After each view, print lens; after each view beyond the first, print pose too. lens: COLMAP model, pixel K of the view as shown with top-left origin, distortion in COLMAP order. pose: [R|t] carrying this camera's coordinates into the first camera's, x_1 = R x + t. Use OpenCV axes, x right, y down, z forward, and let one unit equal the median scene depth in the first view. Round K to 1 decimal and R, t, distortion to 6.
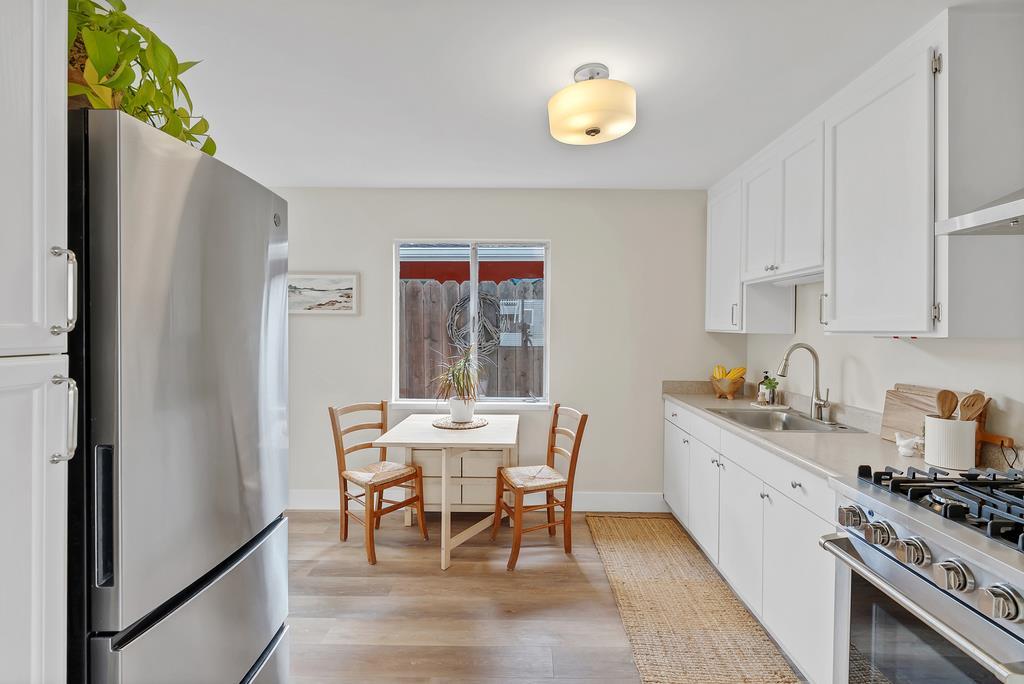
lens RADIAL K [[453.6, 0, 516.9], [0, 453.6, 331.0], [0, 0, 1]] dist [0.000259, 0.000009]
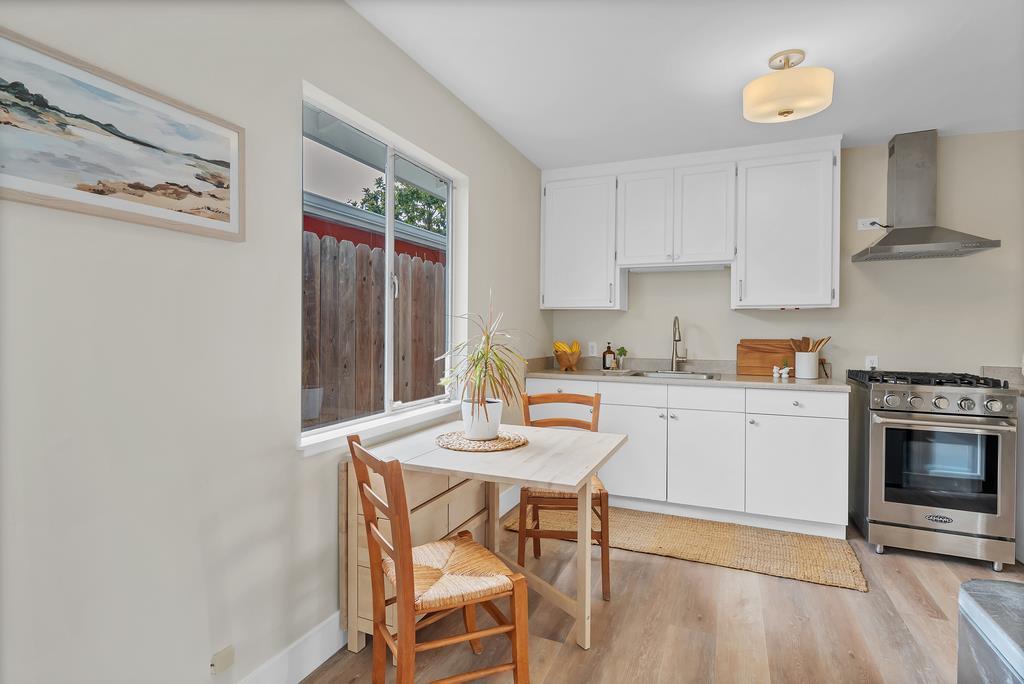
lens RADIAL K [[507.8, 0, 511.3], [0, 507.8, 334.4], [0, 0, 1]] dist [0.003197, -0.000386]
pose [[0.383251, -0.011443, 0.923573, -0.667656], [0.003911, 0.999934, 0.010766, 0.044289], [-0.923636, -0.000514, 0.383271, 0.618224]]
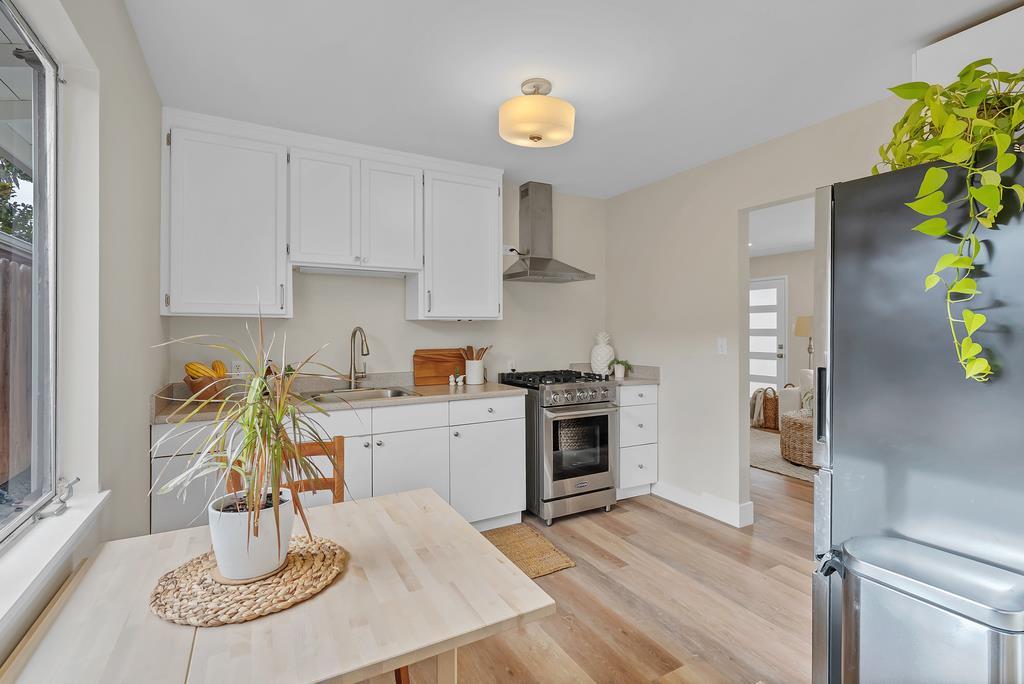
lens RADIAL K [[482.0, 0, 517.3], [0, 482.0, 327.4], [0, 0, 1]] dist [0.001390, 0.000244]
pose [[-0.502479, 0.000738, 0.864589, -0.470370], [0.008020, 0.999961, 0.003807, 0.019618], [-0.864552, 0.008846, -0.502465, 0.897735]]
